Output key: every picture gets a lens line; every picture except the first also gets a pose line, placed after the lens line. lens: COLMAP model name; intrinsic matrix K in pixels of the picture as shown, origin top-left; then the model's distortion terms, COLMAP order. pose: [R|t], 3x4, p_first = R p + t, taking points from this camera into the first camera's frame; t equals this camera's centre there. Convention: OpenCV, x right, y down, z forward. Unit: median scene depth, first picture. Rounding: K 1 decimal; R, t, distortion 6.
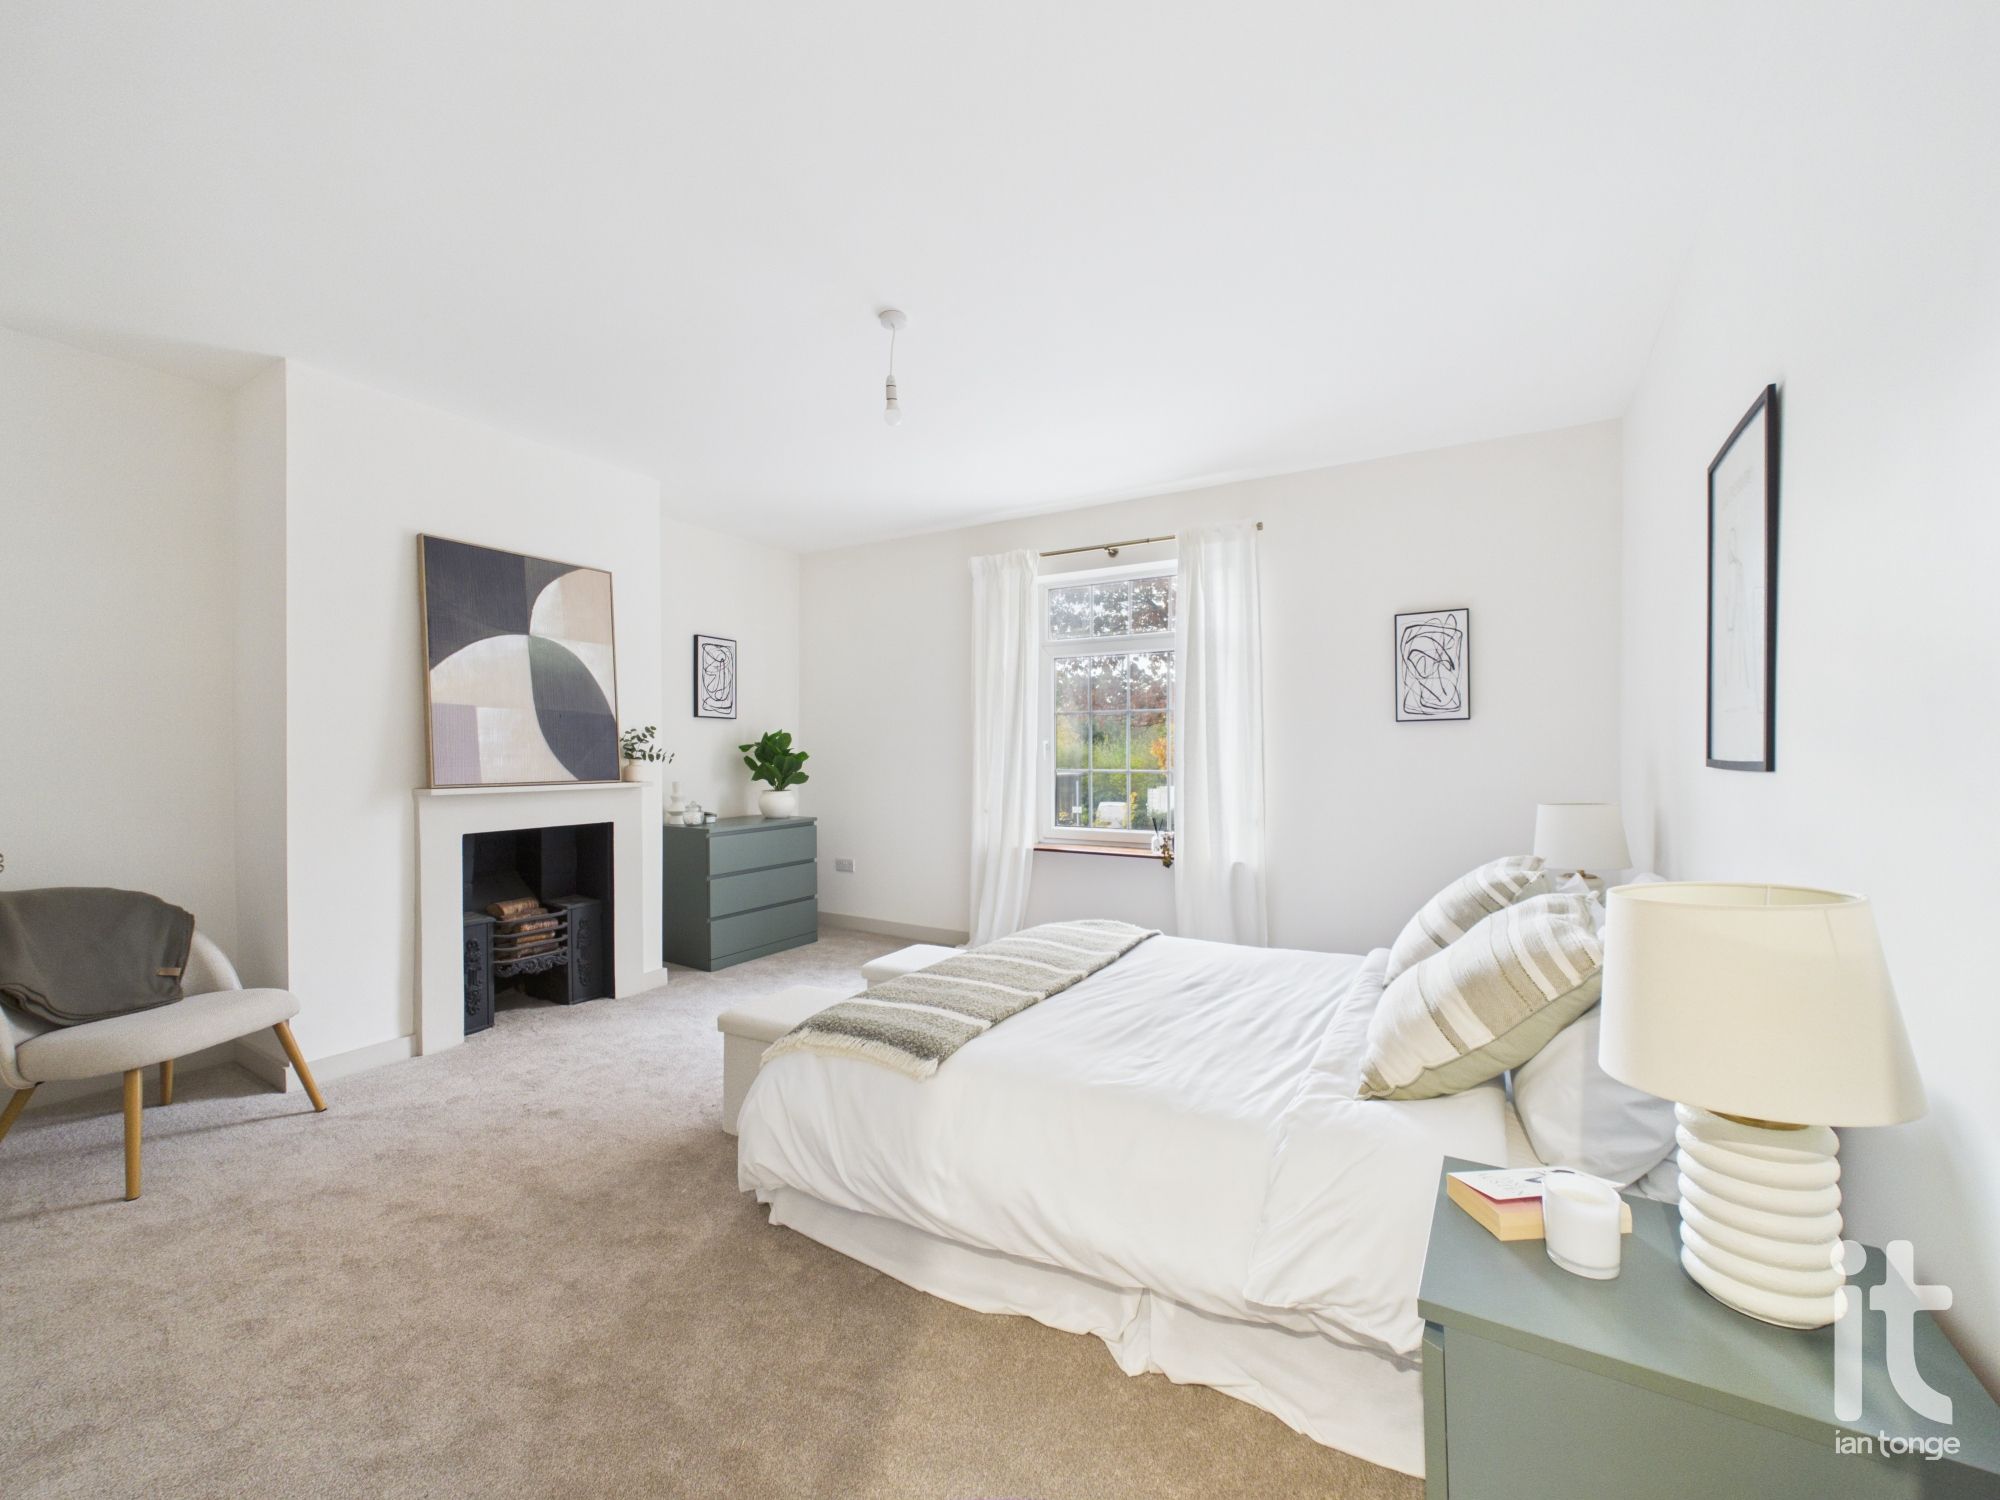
lens RADIAL K [[804.9, 0, 1002.4], [0, 804.9, 758.6], [0, 0, 1]] dist [0.000722, -0.000303]
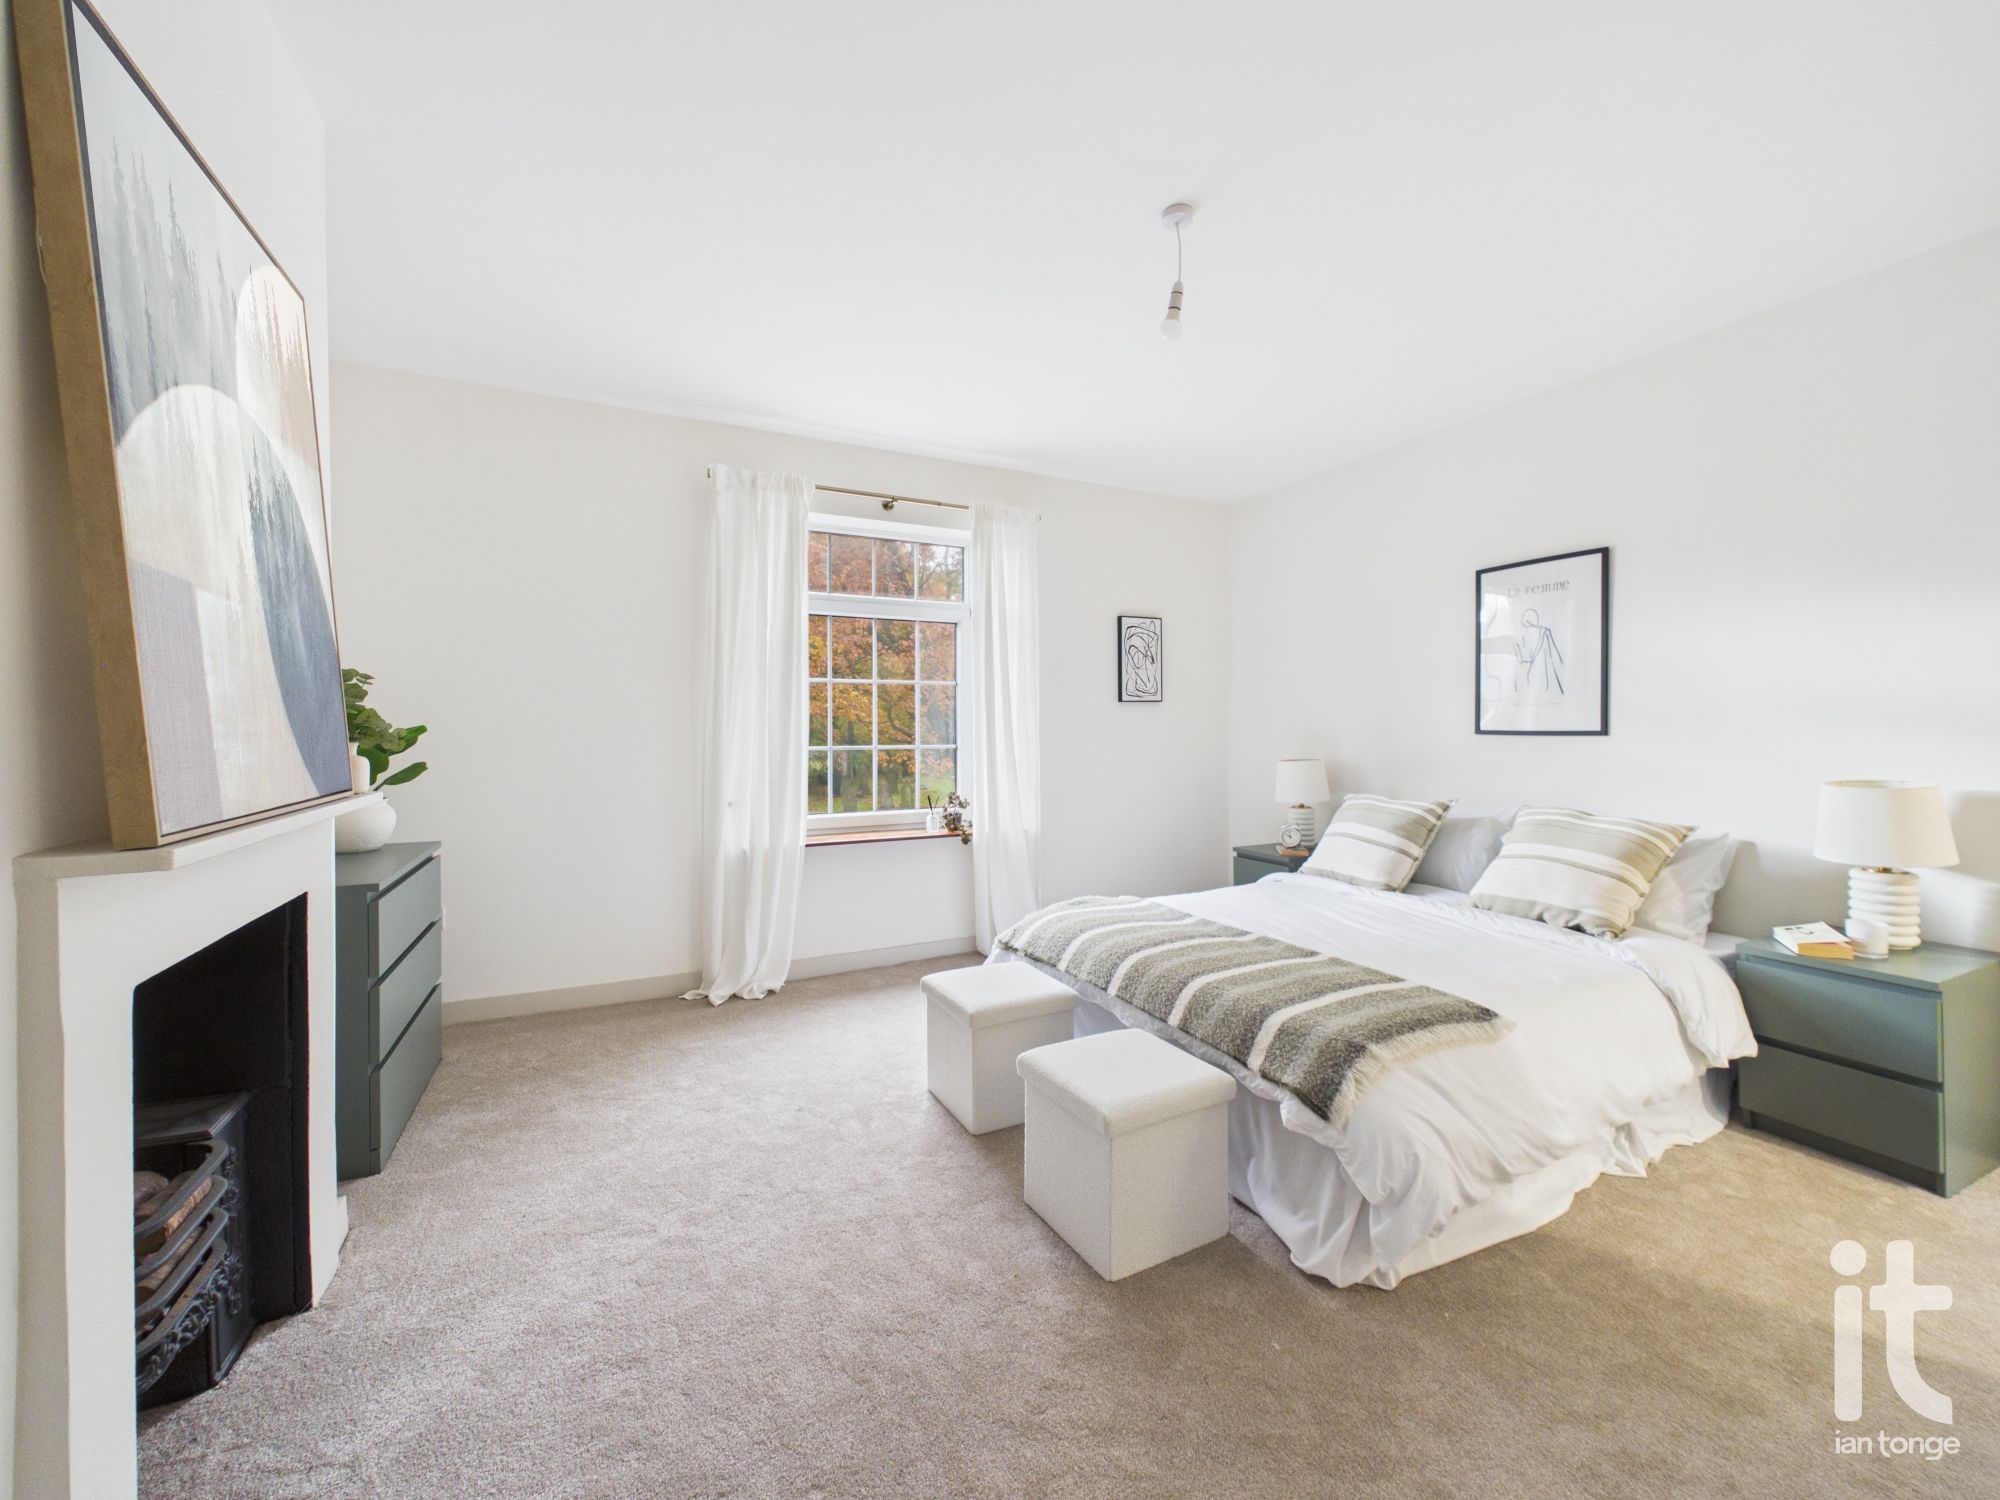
lens RADIAL K [[804.9, 0, 995.7], [0, 804.9, 735.7], [0, 0, 1]] dist [0.000722, -0.000303]
pose [[0.547801, -0.008320, 0.836568, -0.948832], [0.007207, 0.999960, 0.005226, -0.002273], [-0.836578, 0.003166, 0.547839, 0.697029]]
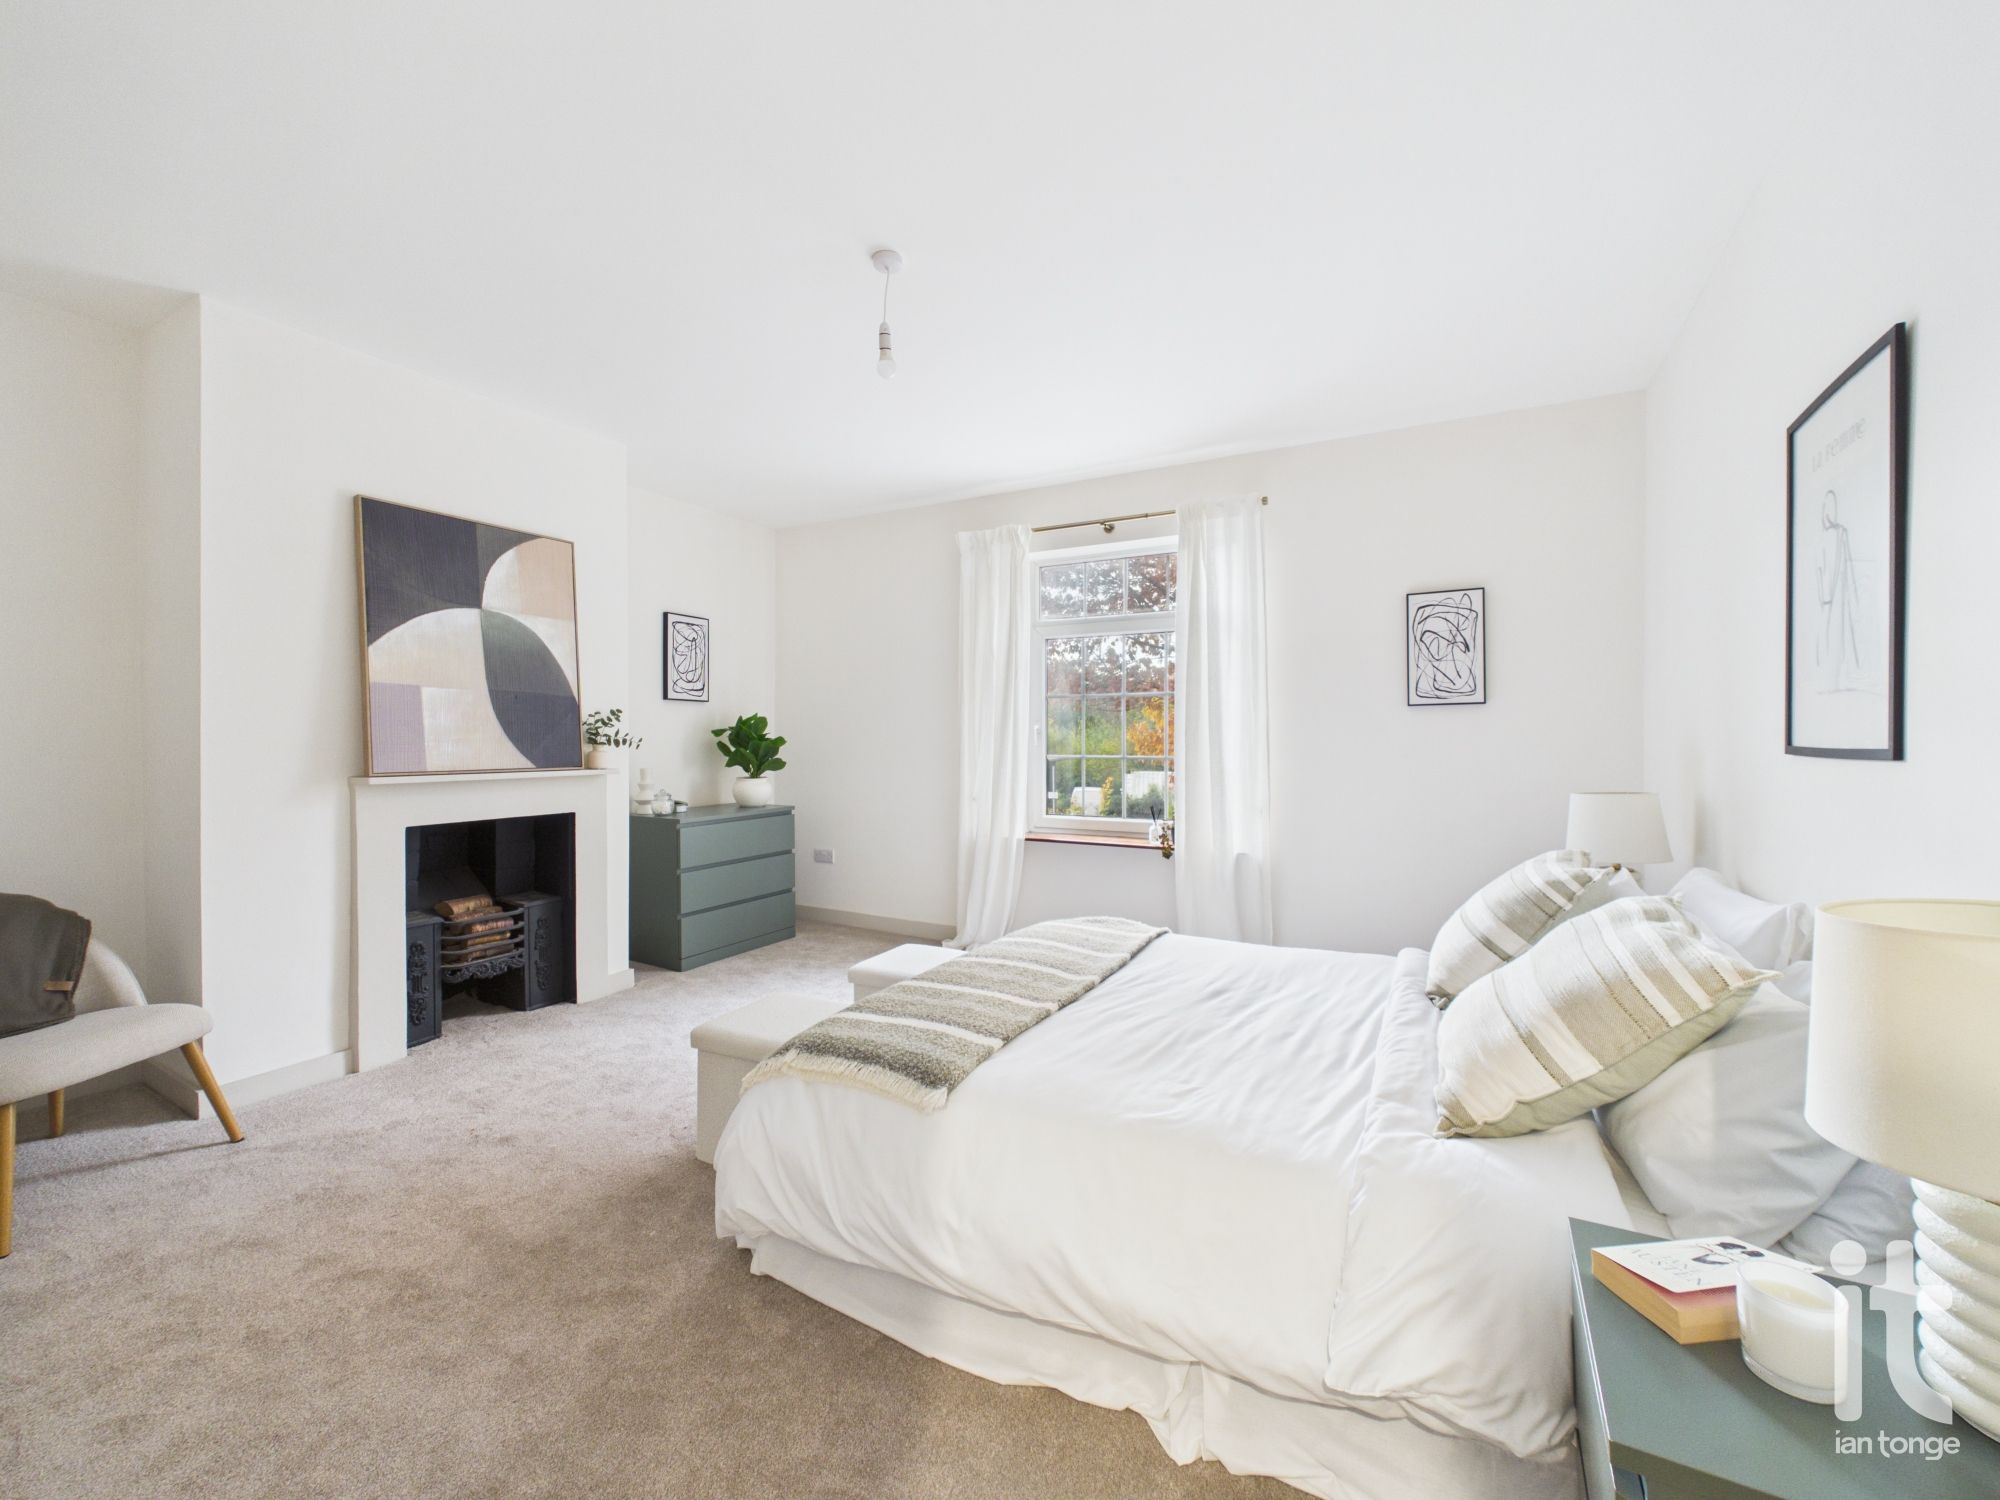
lens RADIAL K [[804.9, 0, 1001.7], [0, 804.9, 742.8], [0, 0, 1]] dist [0.000722, -0.000303]
pose [[0.999447, 0.000943, 0.033227, -0.035866], [-0.000907, 0.999999, -0.001093, -0.000835], [-0.033228, 0.001062, 0.999447, 0.087538]]
